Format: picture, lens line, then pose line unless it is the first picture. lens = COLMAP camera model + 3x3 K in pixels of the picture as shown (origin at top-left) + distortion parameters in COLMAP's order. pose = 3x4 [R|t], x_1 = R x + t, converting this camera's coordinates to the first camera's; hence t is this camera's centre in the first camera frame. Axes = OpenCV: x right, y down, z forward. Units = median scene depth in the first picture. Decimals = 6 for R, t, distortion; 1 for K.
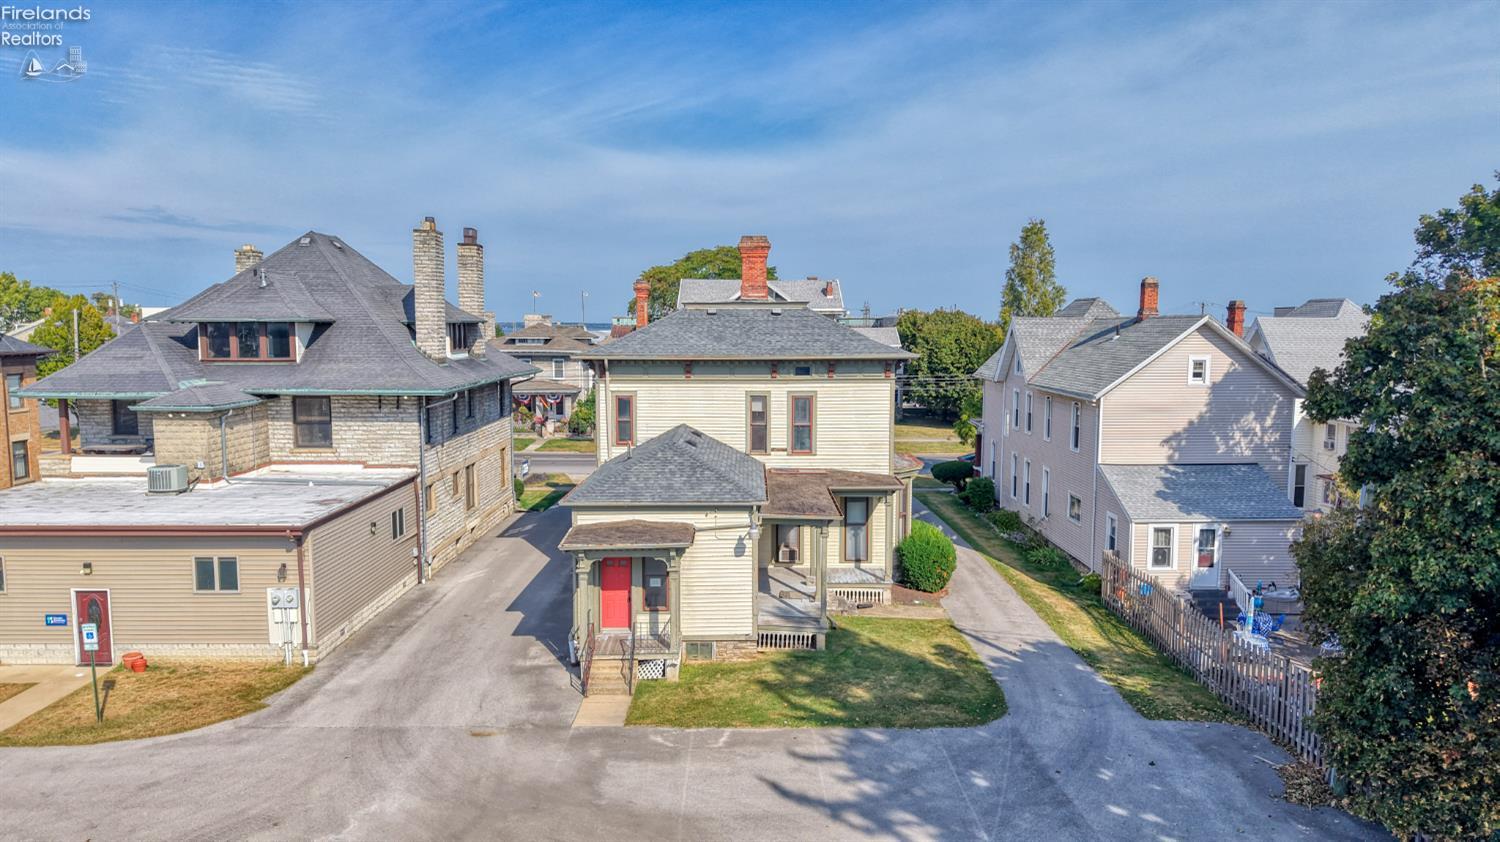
lens RADIAL K [[957.4, 0, 747.2], [0, 957.4, 418.4], [0, 0, 1]] dist [0.003719, 0.000360]
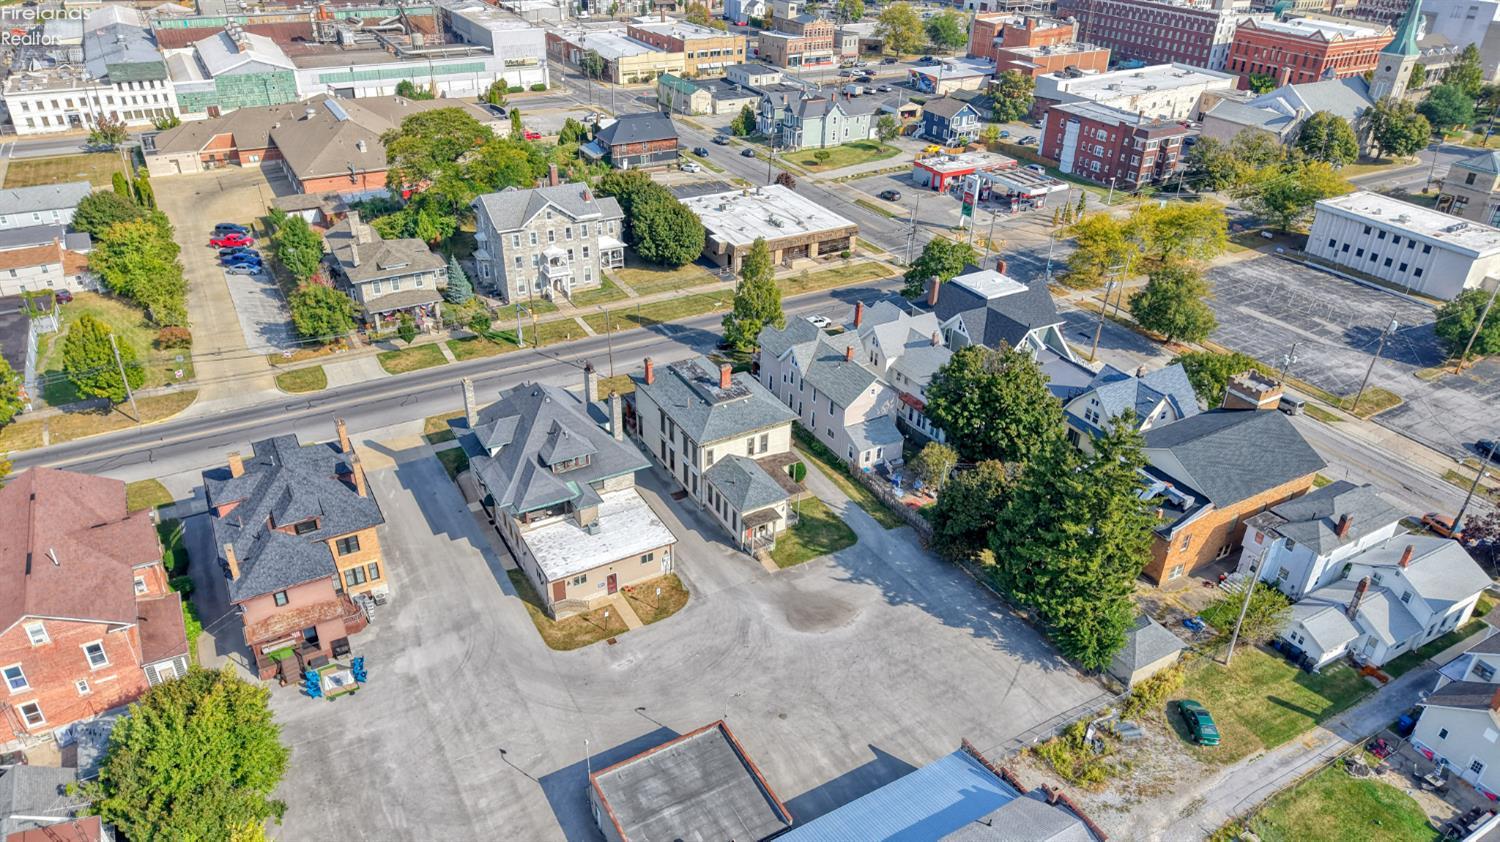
lens RADIAL K [[957.4, 0, 747.3], [0, 957.4, 422.7], [0, 0, 1]] dist [0.003719, 0.000360]
pose [[0.864791, -0.232925, 0.444840, -1.255498], [0.018395, 0.900003, 0.435495, -1.307783], [-0.501795, -0.368429, 0.782600, -1.206290]]
